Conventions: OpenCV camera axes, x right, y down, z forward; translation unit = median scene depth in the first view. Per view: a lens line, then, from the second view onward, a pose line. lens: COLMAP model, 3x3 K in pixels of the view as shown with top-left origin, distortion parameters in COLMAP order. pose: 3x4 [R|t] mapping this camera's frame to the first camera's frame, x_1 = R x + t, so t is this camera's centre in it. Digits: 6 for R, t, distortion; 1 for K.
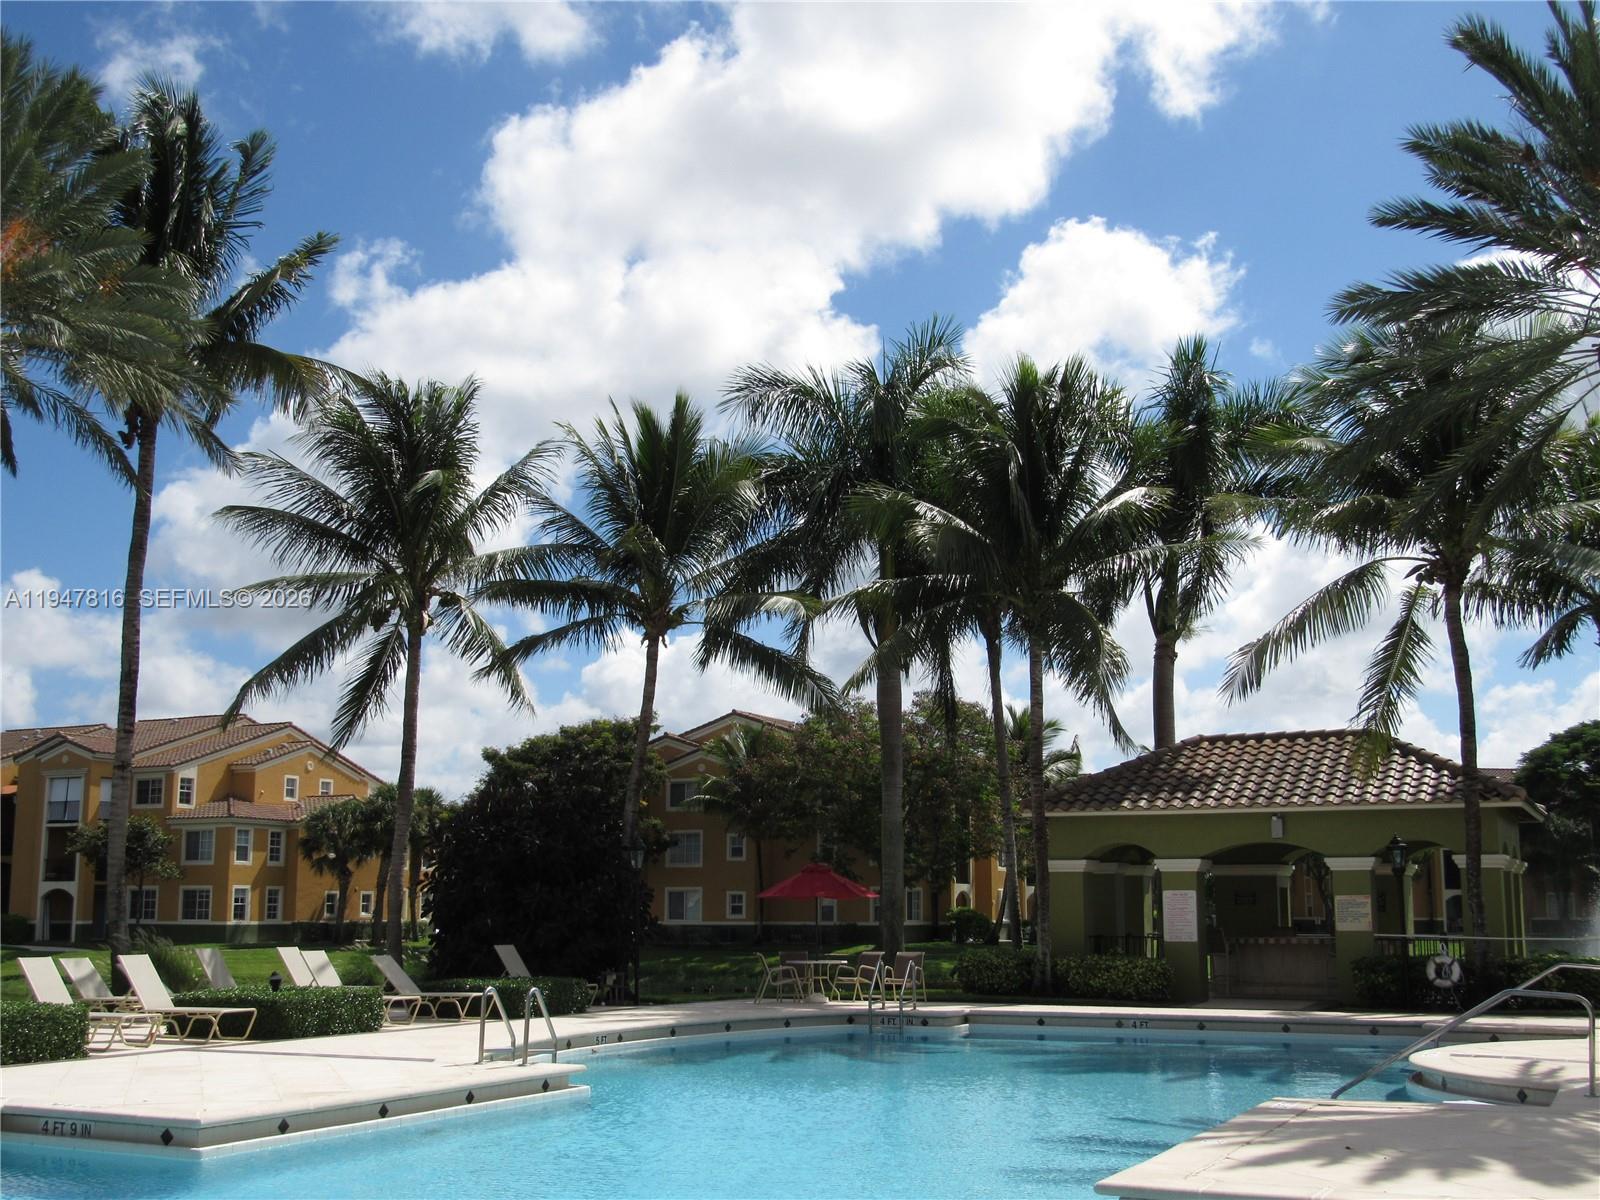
lens RADIAL K [[1743.3, 0, 800.0], [0, 1743.3, 600.0], [0, 0, 1]] dist [-0.035184, -0.034092]
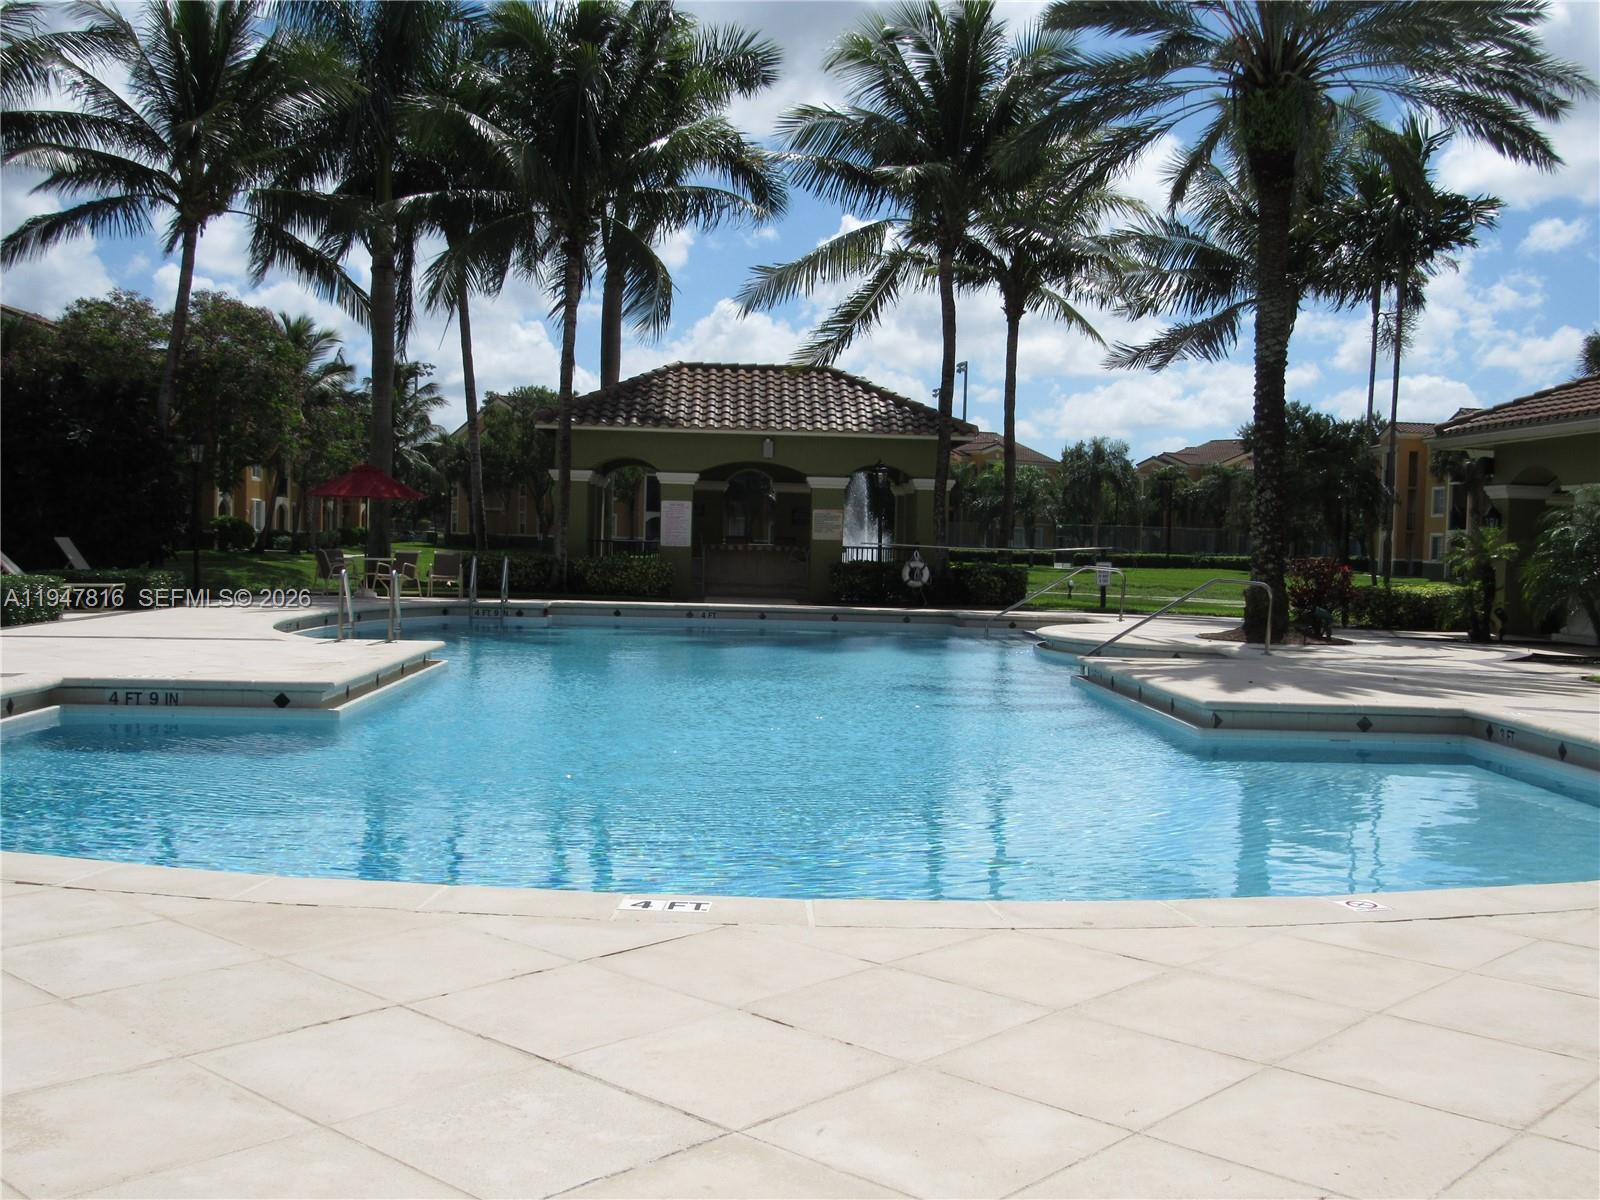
lens RADIAL K [[1743.3, 0, 800.0], [0, 1743.3, 600.0], [0, 0, 1]] dist [-0.035184, -0.034092]
pose [[0.890563, 0.002298, 0.454854, -0.225346], [-0.100978, 0.976034, 0.192774, 0.005916], [-0.443509, -0.217608, 0.869452, -0.019993]]
